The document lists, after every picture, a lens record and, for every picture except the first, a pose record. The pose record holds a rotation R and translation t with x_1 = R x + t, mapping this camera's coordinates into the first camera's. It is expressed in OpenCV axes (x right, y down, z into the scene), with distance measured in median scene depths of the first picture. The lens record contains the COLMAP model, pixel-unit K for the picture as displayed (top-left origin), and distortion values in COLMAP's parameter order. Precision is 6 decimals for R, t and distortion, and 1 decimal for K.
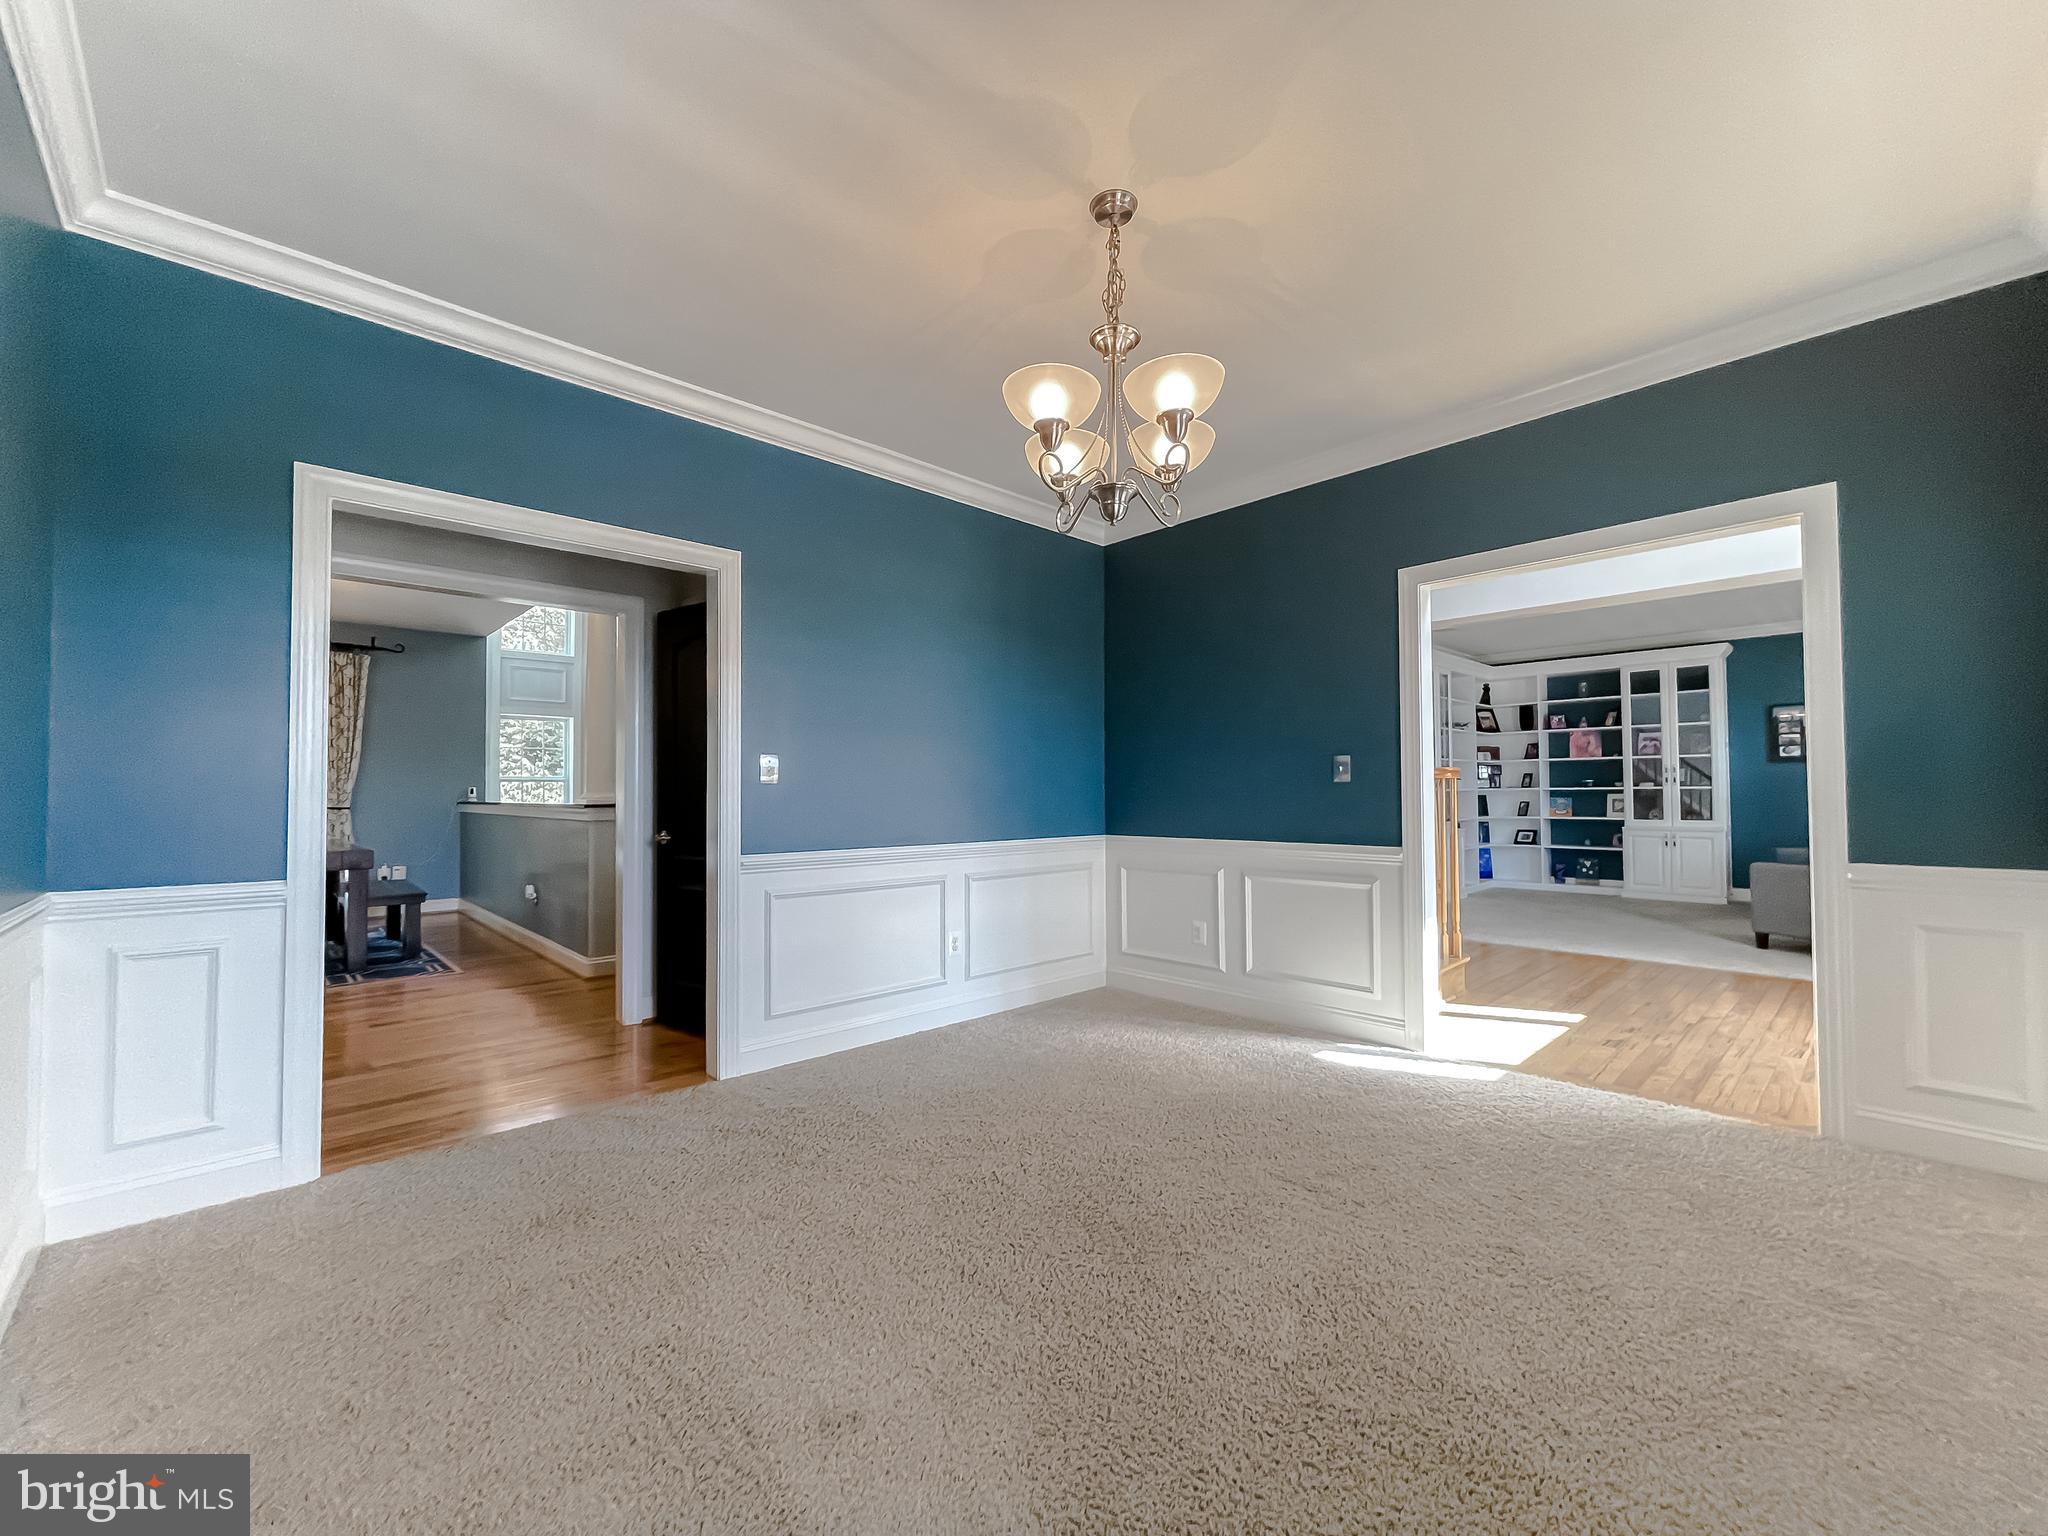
lens RADIAL K [[829.6, 0, 1027.3], [0, 829.6, 771.9], [0, 0, 1]] dist [-0.001140, -0.000117]
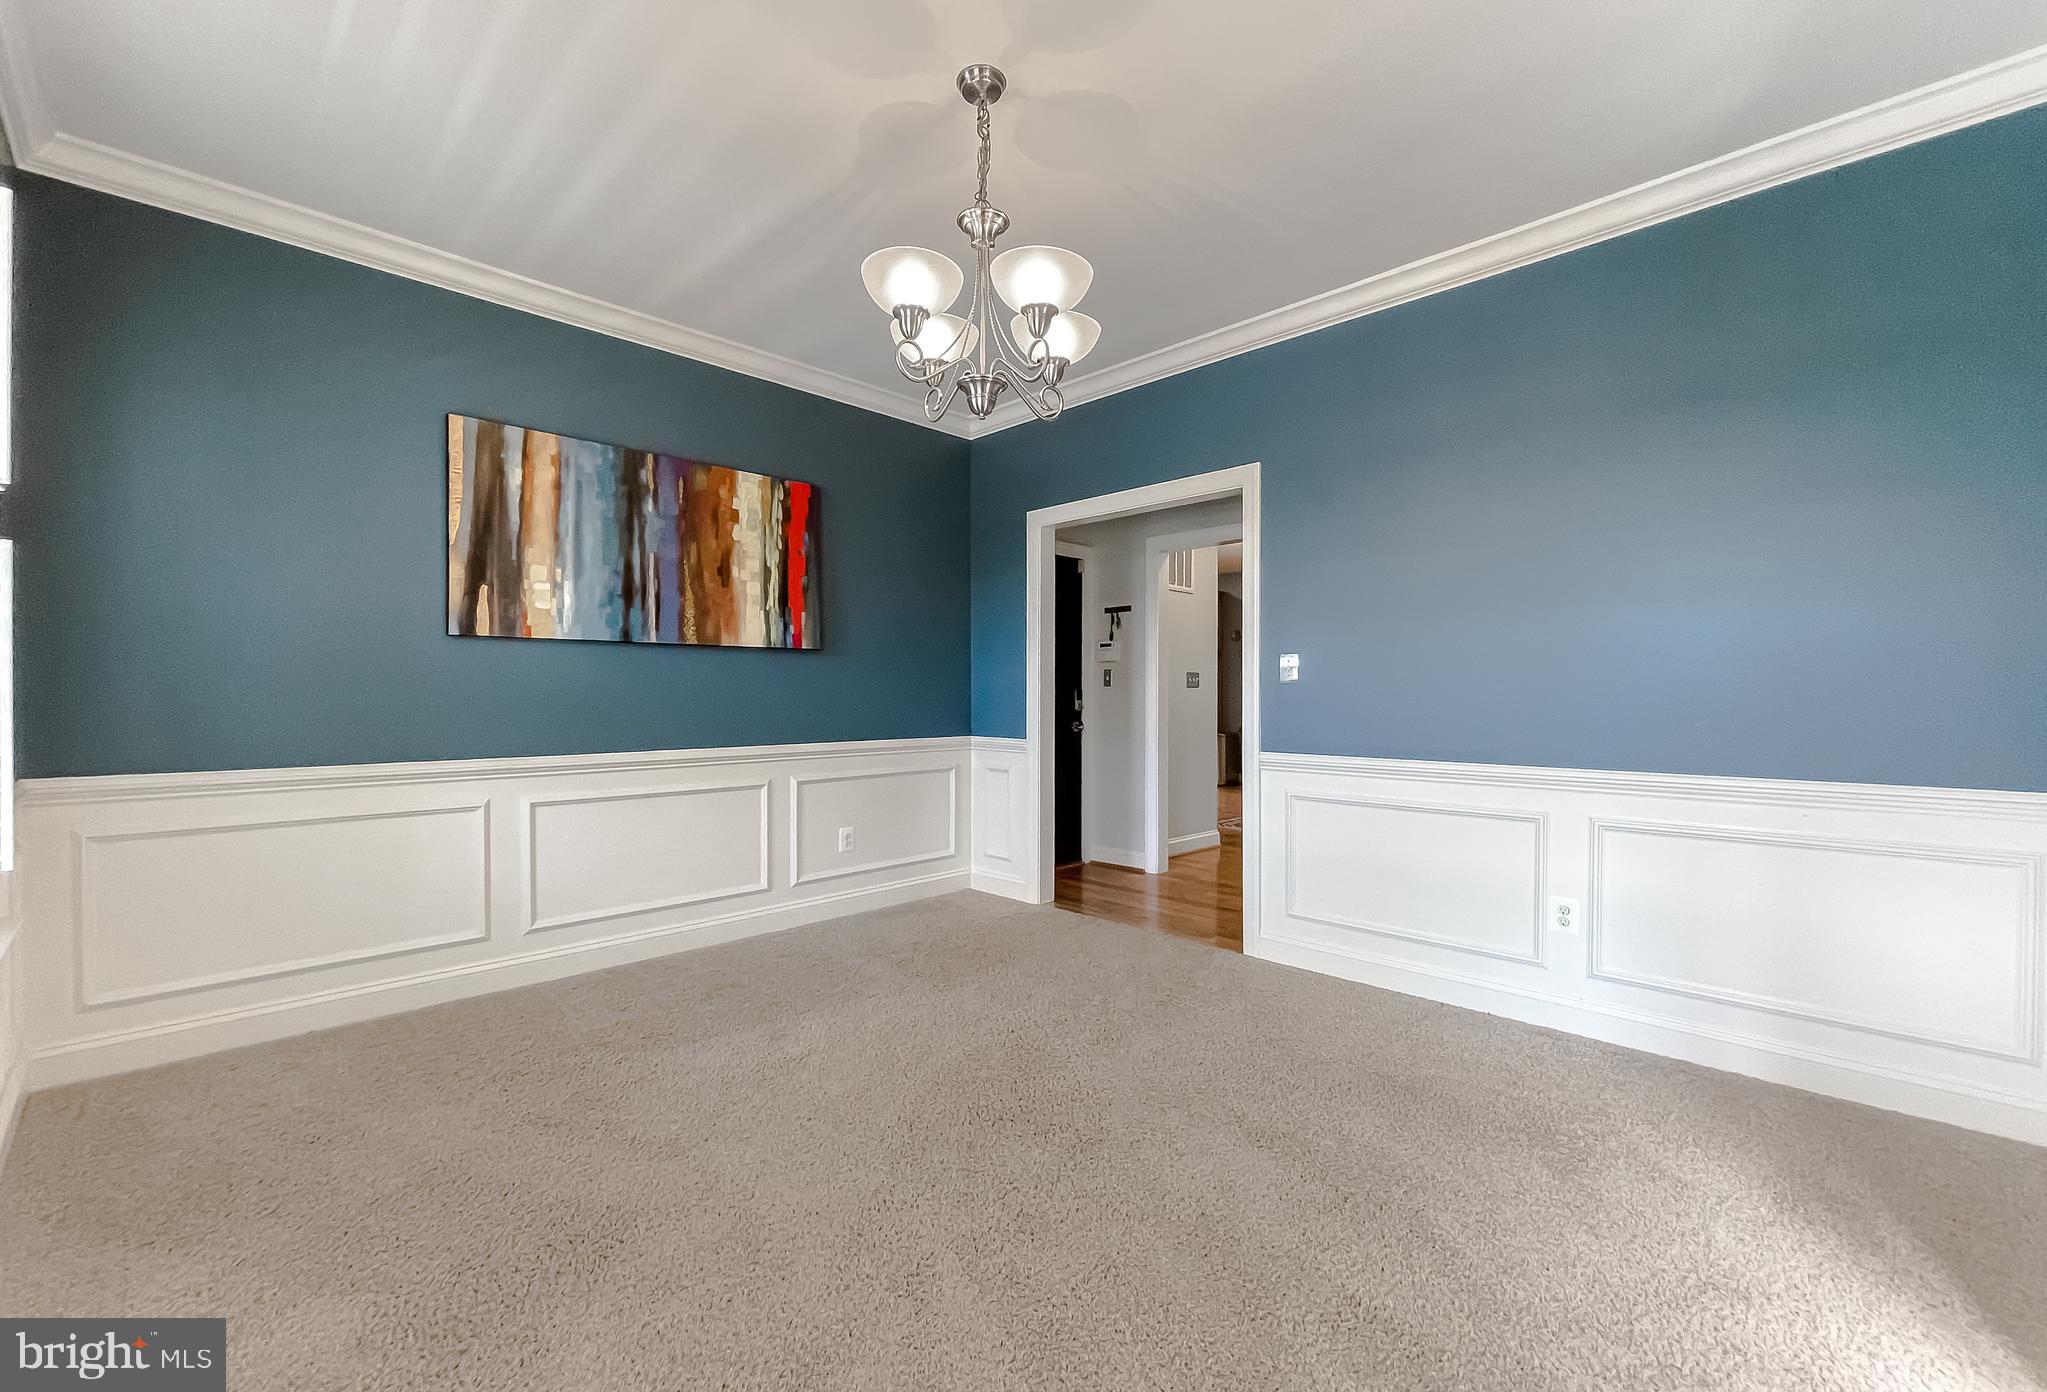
lens RADIAL K [[837.1, 0, 1023.5], [0, 837.1, 696.0], [0, 0, 1]] dist [-0.003208, -0.000146]
pose [[0.047127, 0.007736, -0.998859, 0.726002], [0.023887, 0.999675, 0.008870, 0.013094], [0.998603, -0.024278, 0.046927, 0.666468]]
